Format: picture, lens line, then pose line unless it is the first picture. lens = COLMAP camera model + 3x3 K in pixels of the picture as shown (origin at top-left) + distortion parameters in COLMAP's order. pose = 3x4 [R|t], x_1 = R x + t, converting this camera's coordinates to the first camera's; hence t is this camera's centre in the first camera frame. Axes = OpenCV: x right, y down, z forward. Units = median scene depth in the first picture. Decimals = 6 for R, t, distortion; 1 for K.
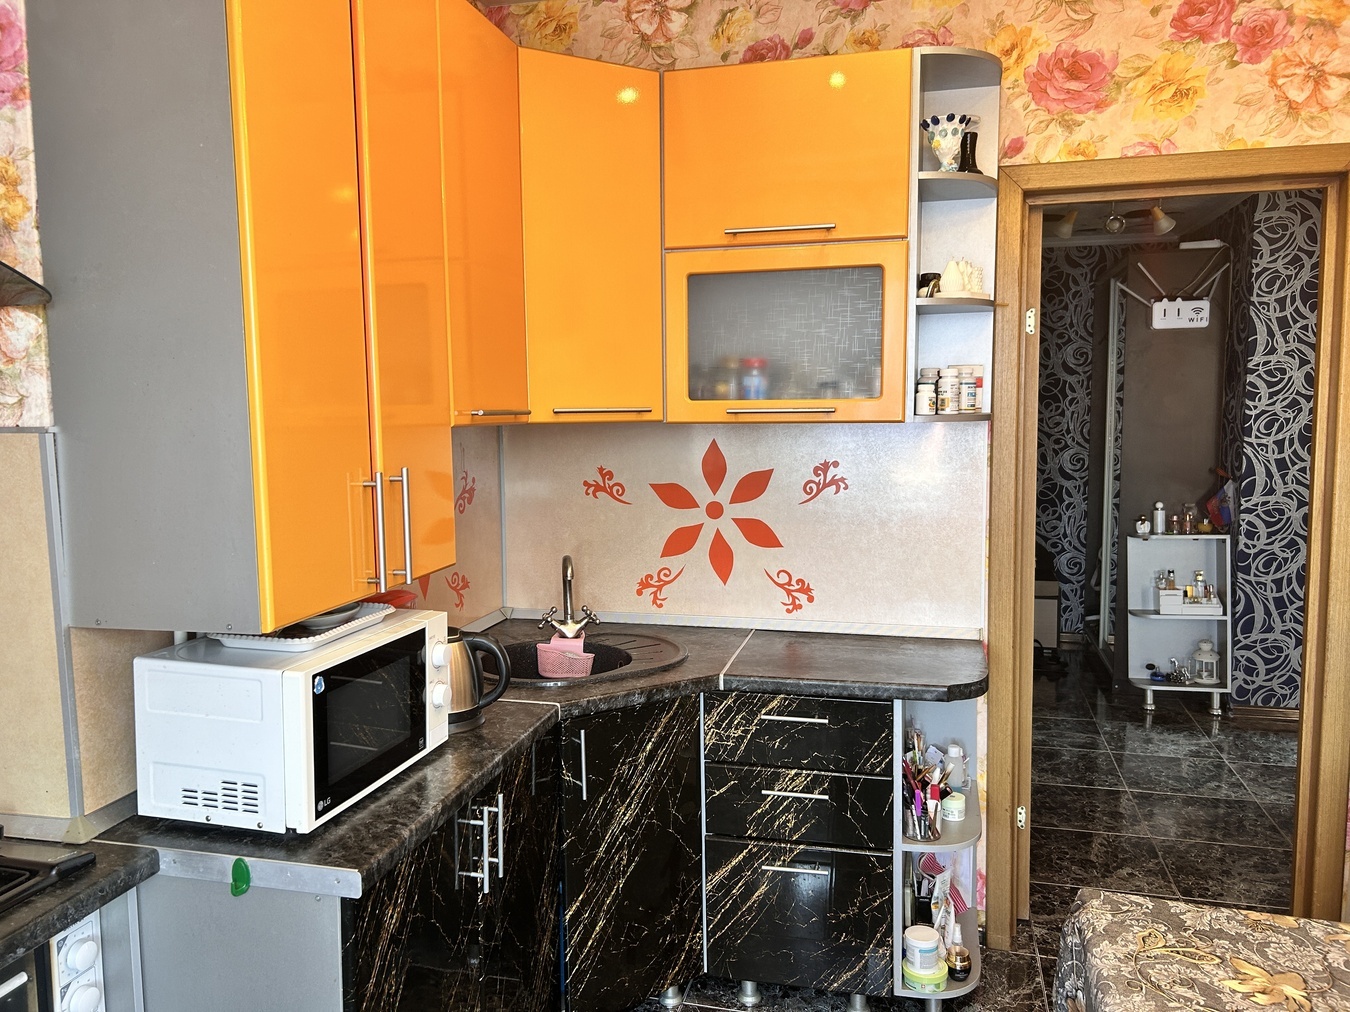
lens RADIAL K [[1032.1, 0, 672.7], [0, 1032.1, 497.5], [0, 0, 1]] dist [0.057609, -0.064412]
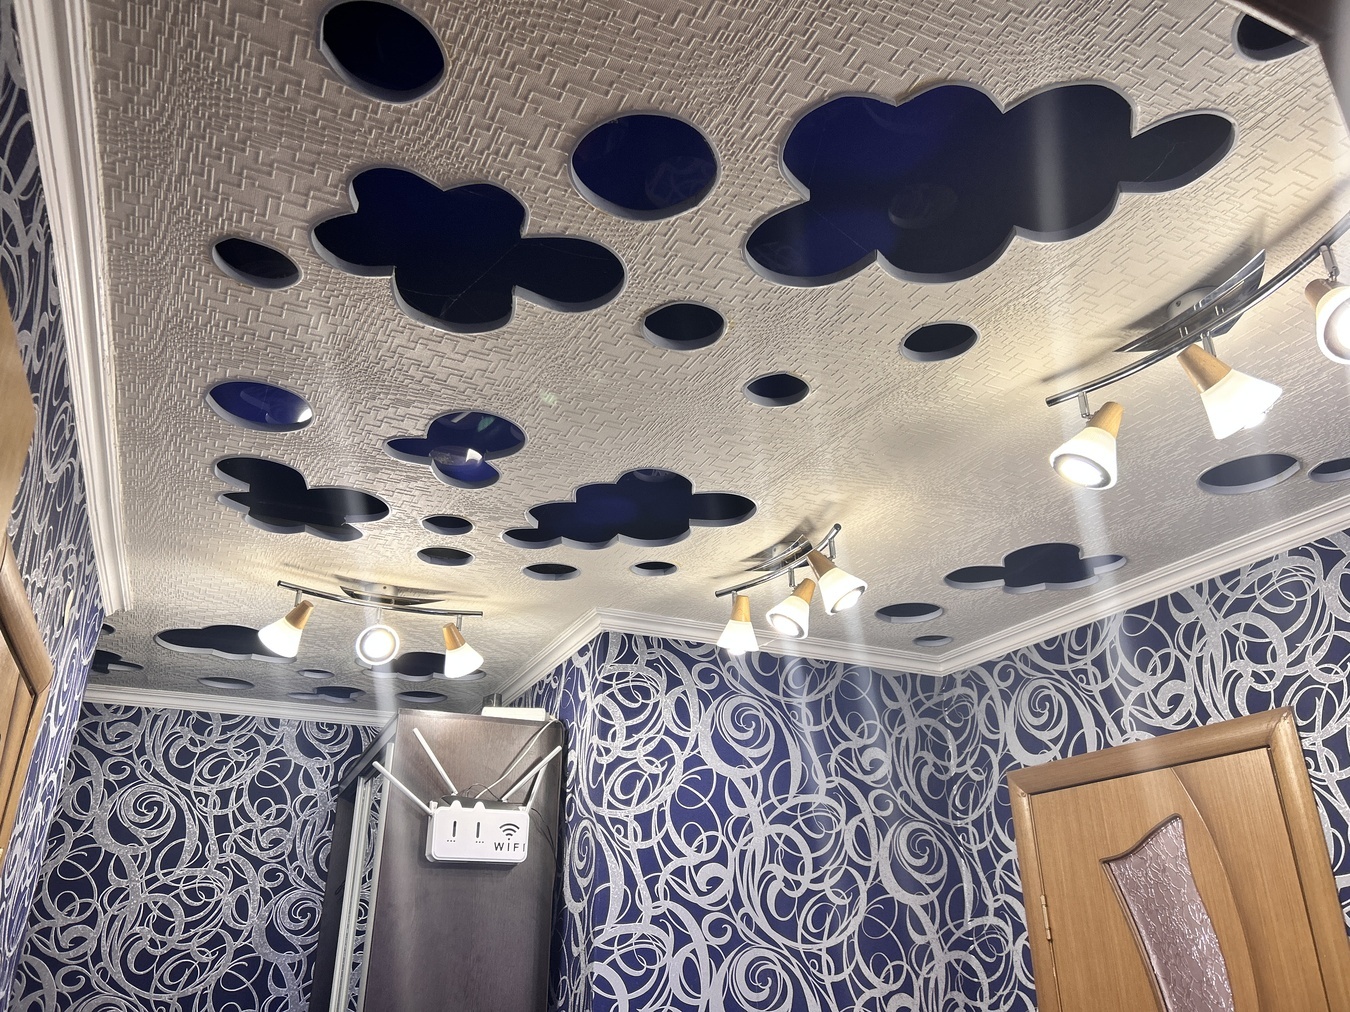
lens RADIAL K [[1032.1, 0, 673.1], [0, 1032.1, 511.1], [0, 0, 1]] dist [0.057609, -0.064412]
pose [[0.787294, 0.258691, 0.559685, 0.230674], [0.047711, 0.879447, -0.473600, -0.066446], [-0.614729, 0.399565, 0.680041, 0.526207]]
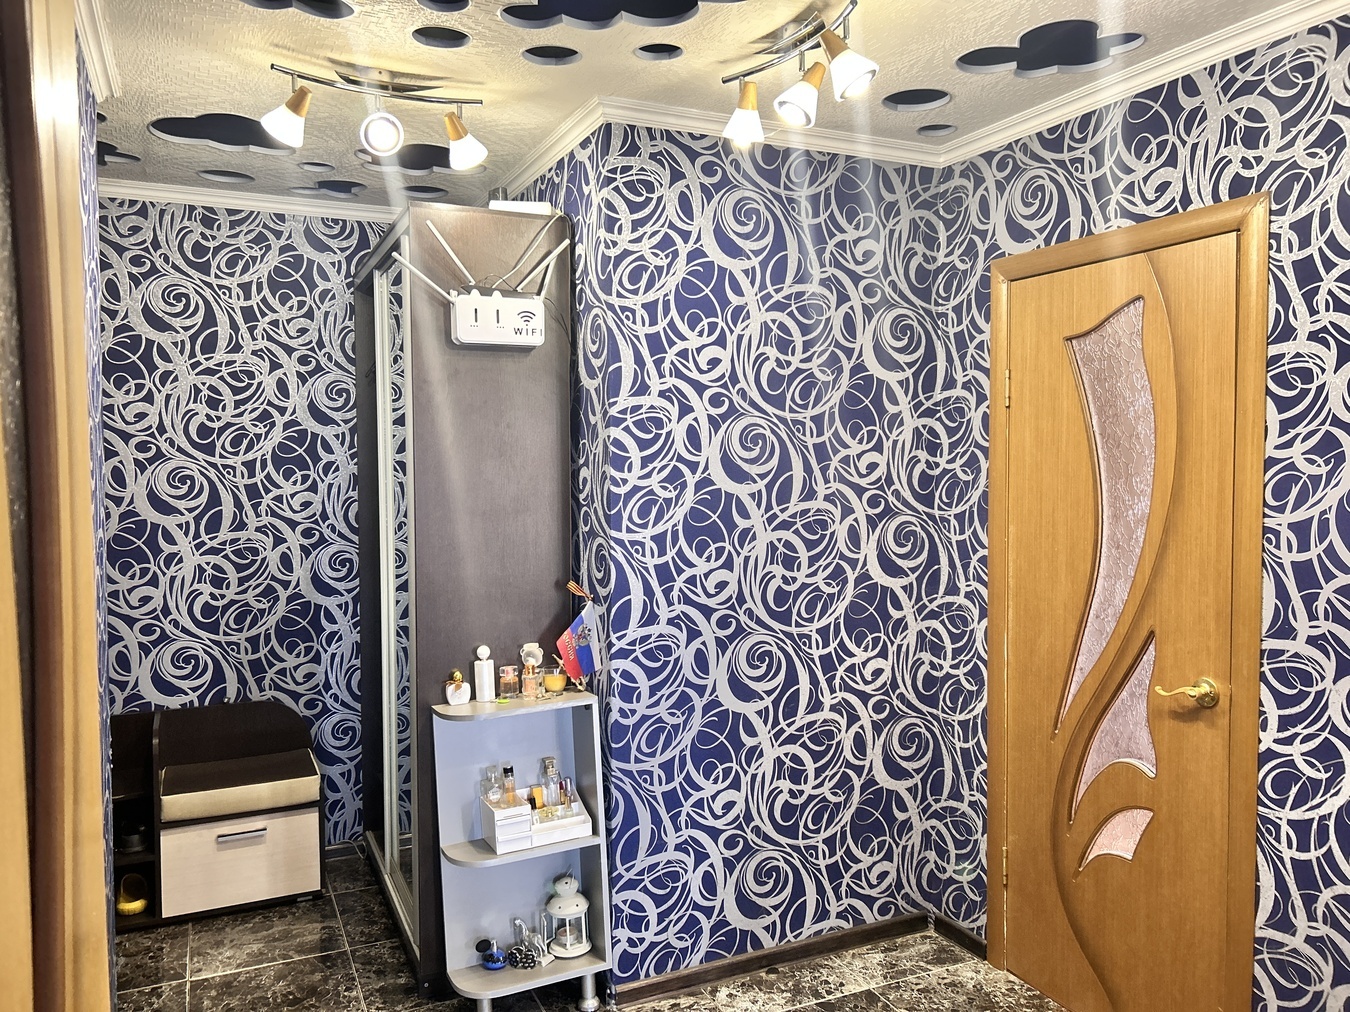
lens RADIAL K [[1032.1, 0, 677.8], [0, 1032.1, 509.1], [0, 0, 1]] dist [0.057609, -0.064412]
pose [[0.778155, -0.027784, 0.627458, 0.205291], [0.056063, 0.998106, -0.025332, -0.052485], [-0.625566, 0.054889, 0.778238, 0.509745]]
